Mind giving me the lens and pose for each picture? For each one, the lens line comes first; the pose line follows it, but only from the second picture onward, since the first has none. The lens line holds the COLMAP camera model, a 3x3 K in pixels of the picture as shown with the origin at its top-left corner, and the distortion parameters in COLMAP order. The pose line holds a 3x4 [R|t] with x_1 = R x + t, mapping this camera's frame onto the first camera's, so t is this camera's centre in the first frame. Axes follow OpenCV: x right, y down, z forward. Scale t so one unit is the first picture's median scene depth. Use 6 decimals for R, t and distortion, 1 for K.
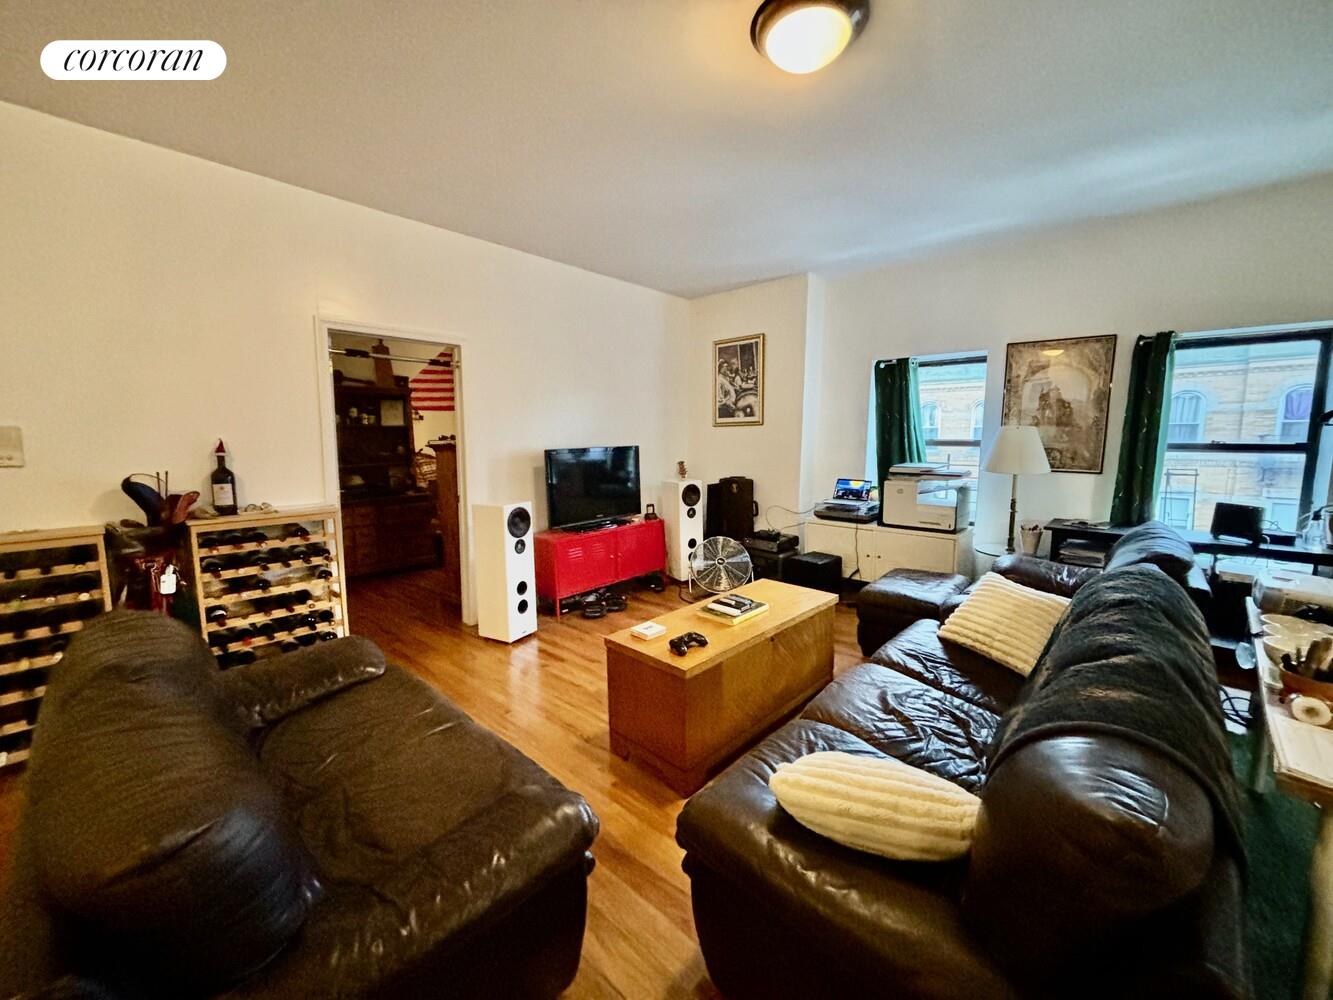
lens RADIAL K [[534.4, 0, 665.5], [0, 534.4, 502.1], [0, 0, 1]] dist [-0.000329, 0.000115]
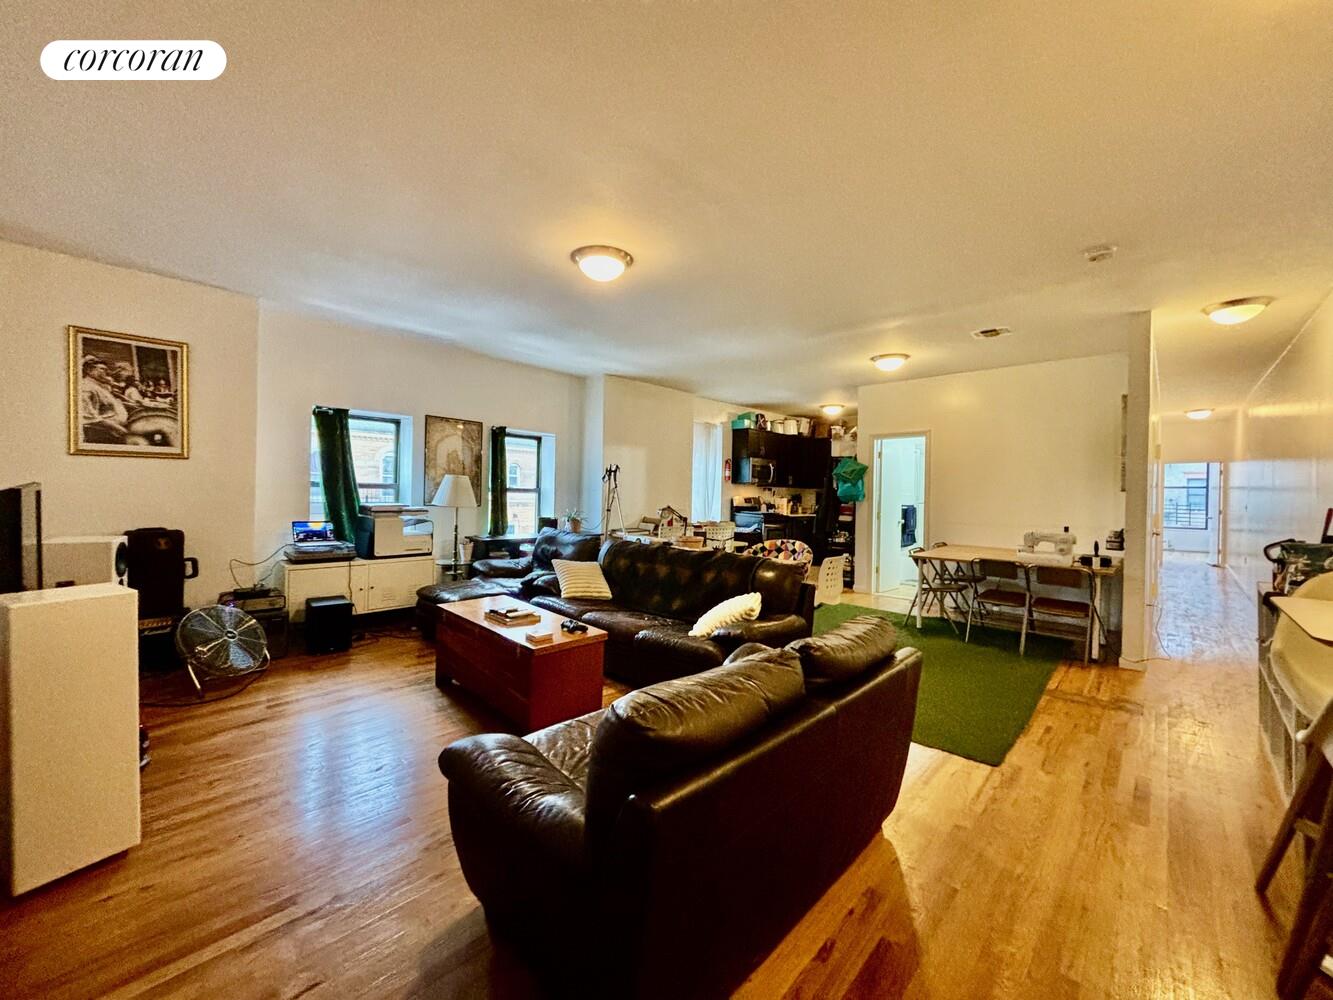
lens RADIAL K [[534.4, 0, 664.4], [0, 534.4, 501.5], [0, 0, 1]] dist [-0.000329, 0.000115]
pose [[0.015194, -0.014569, 0.999778, -0.620916], [0.102412, 0.994658, 0.012938, -0.024096], [-0.994626, 0.102193, 0.016605, 0.327598]]
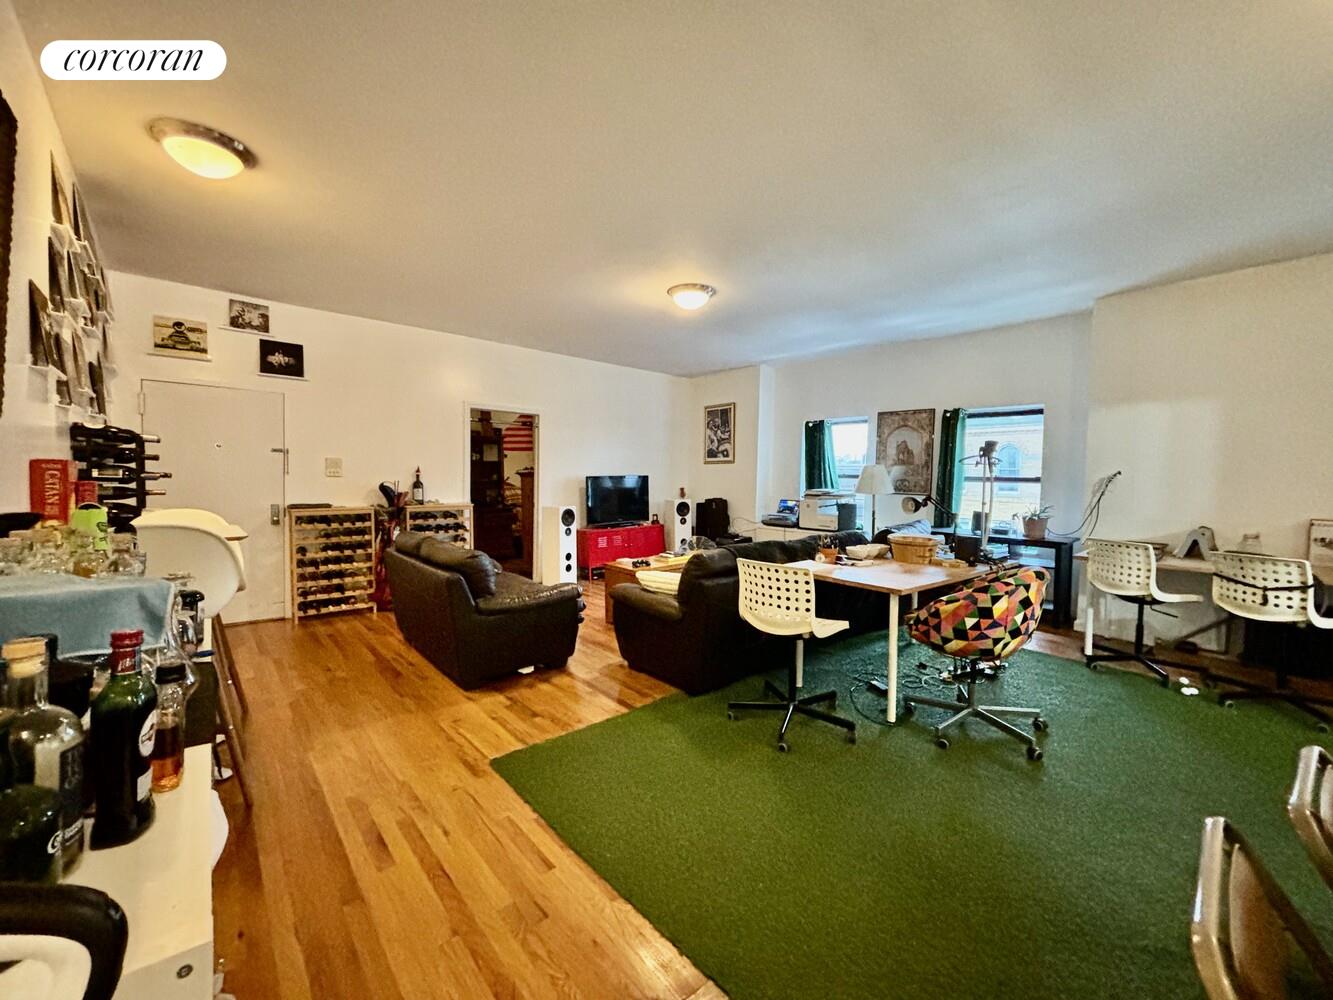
lens RADIAL K [[534.4, 0, 667.0], [0, 534.4, 500.7], [0, 0, 1]] dist [-0.000329, 0.000115]
pose [[0.993450, 0.019263, -0.112635, 0.178119], [-0.027770, 0.996838, -0.074449, 0.079582], [0.110845, 0.077089, 0.990843, -0.508173]]
